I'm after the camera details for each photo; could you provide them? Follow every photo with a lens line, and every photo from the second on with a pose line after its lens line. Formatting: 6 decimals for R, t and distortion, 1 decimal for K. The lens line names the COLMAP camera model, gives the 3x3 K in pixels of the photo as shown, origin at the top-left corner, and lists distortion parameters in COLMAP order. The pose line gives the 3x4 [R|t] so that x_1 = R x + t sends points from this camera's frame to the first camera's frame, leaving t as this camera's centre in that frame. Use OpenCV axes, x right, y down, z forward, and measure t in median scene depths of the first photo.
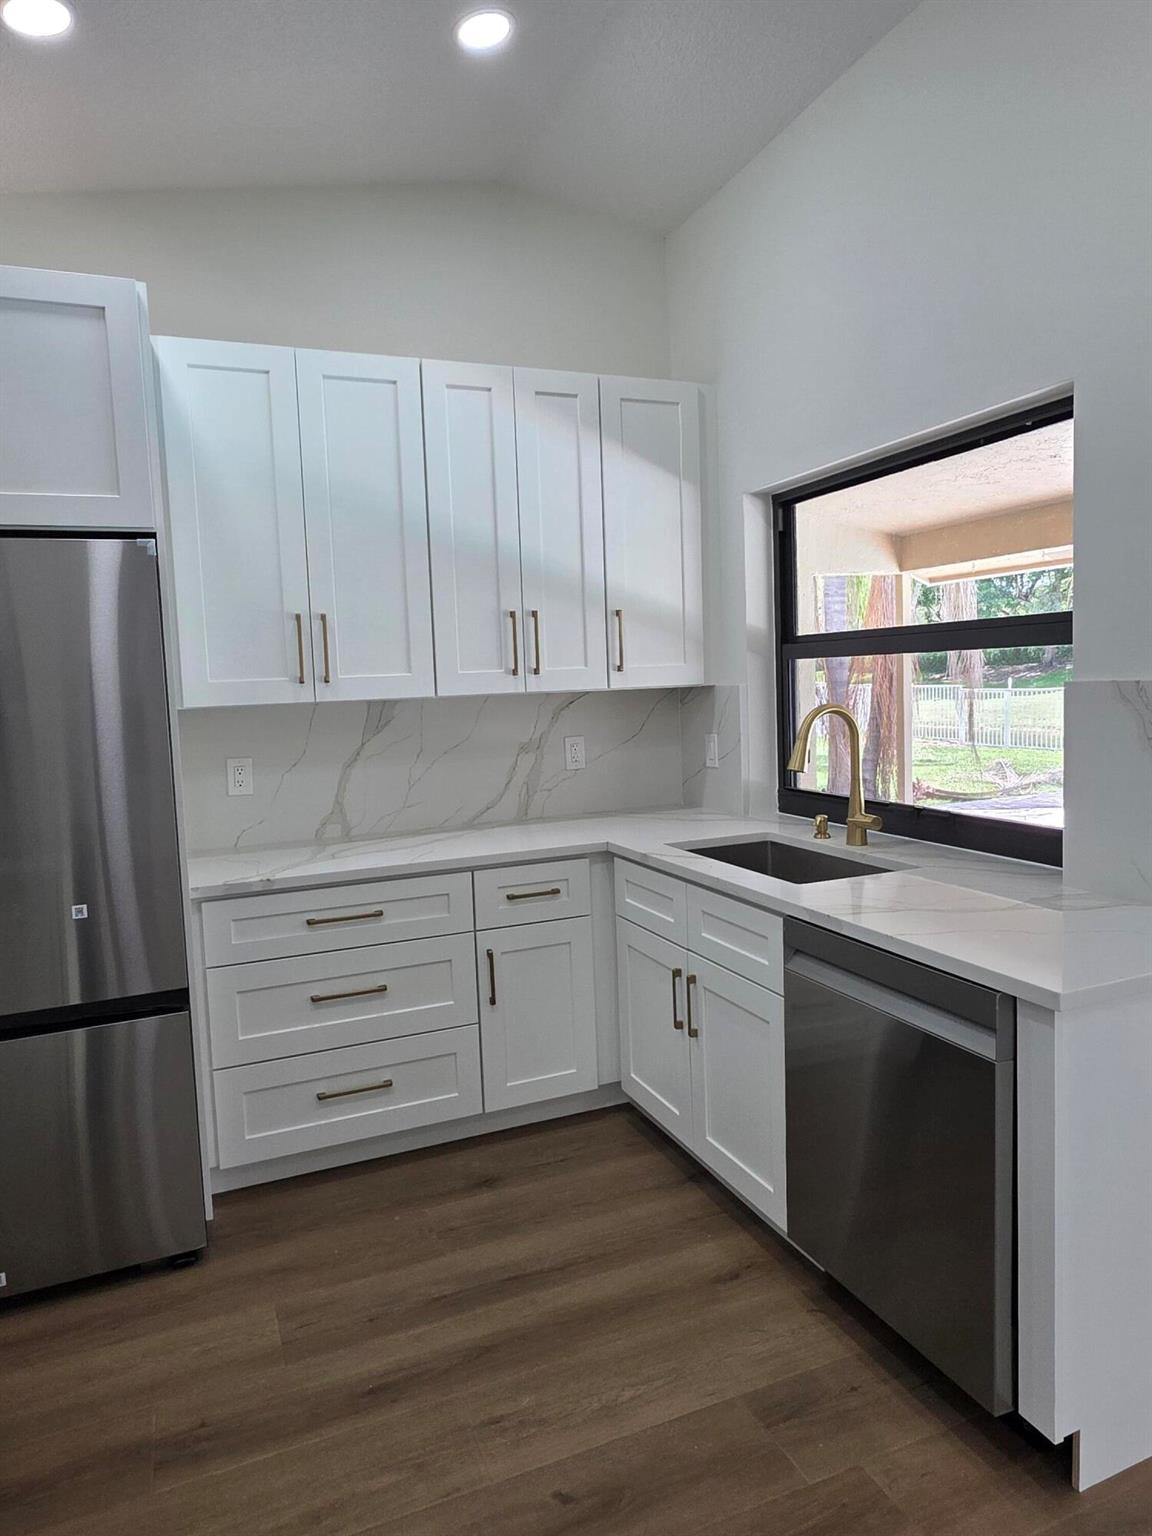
lens RADIAL K [[970.3, 0, 575.0], [0, 970.3, 758.3], [0, 0, 1]] dist [-0.003336, 0.001889]
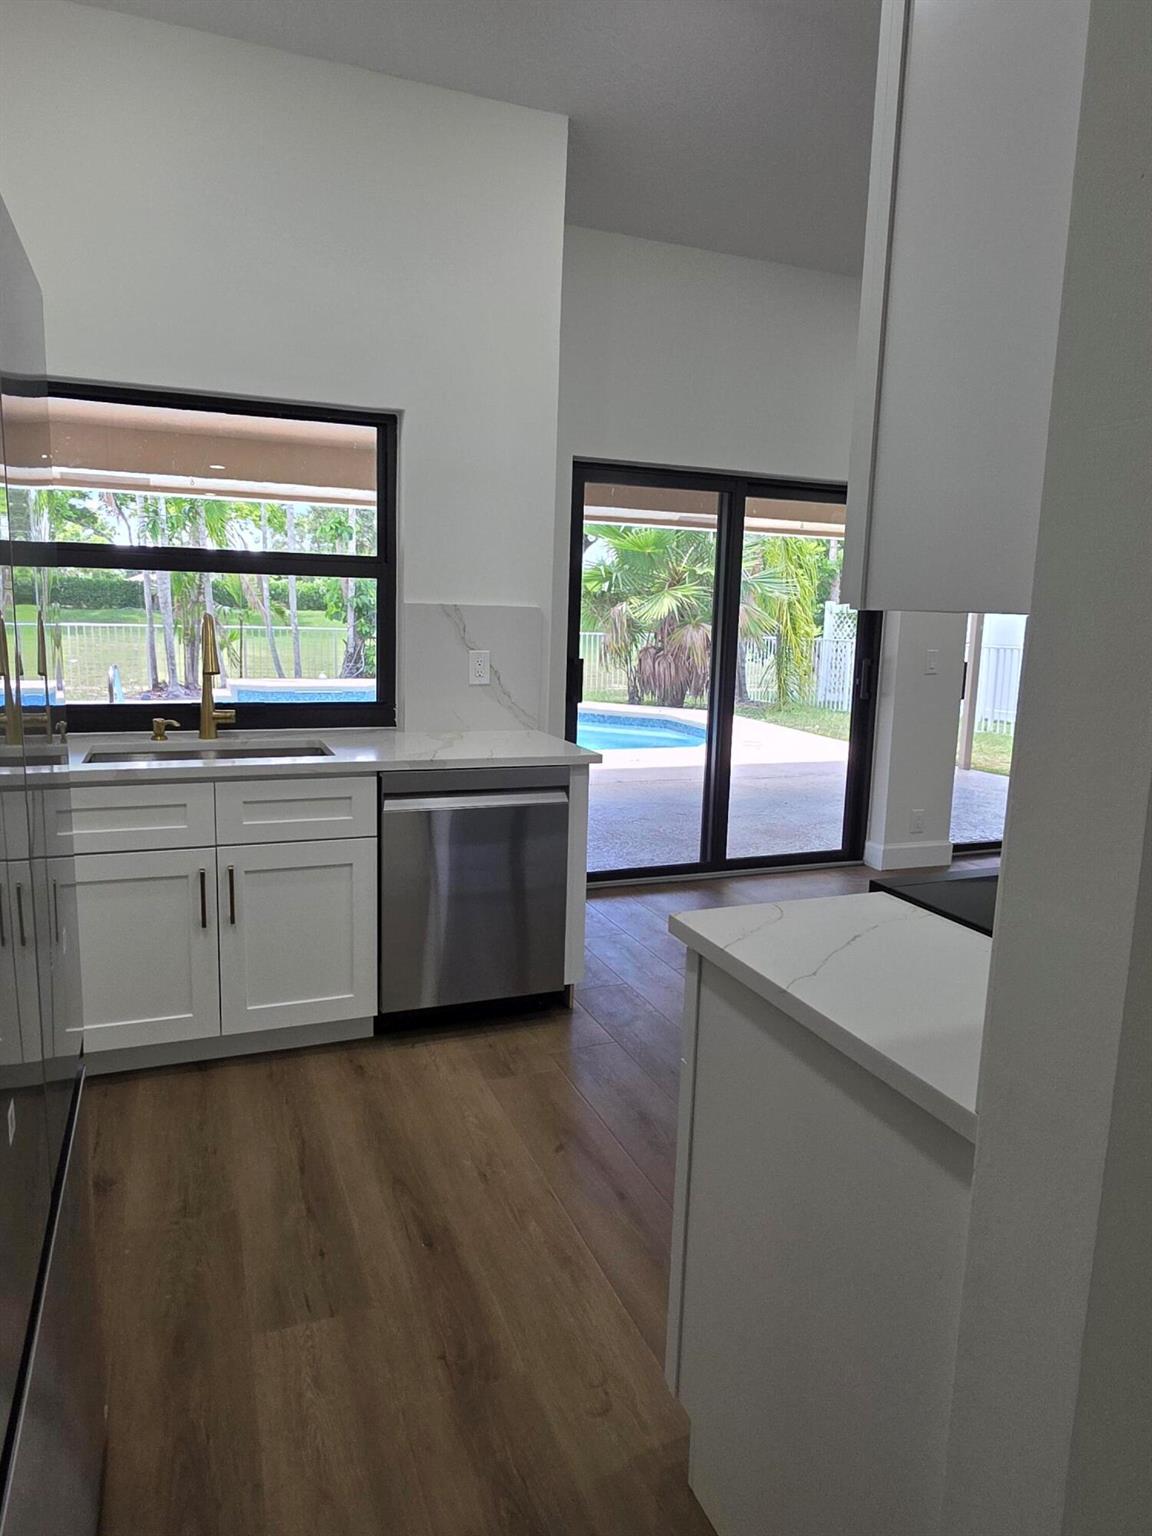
lens RADIAL K [[970.3, 0, 560.9], [0, 970.3, 762.0], [0, 0, 1]] dist [-0.003336, 0.001889]
pose [[0.018278, -0.117459, 0.992910, -1.145561], [0.053580, 0.991764, 0.116337, 0.006982], [-0.998396, 0.051073, 0.024421, 0.758082]]
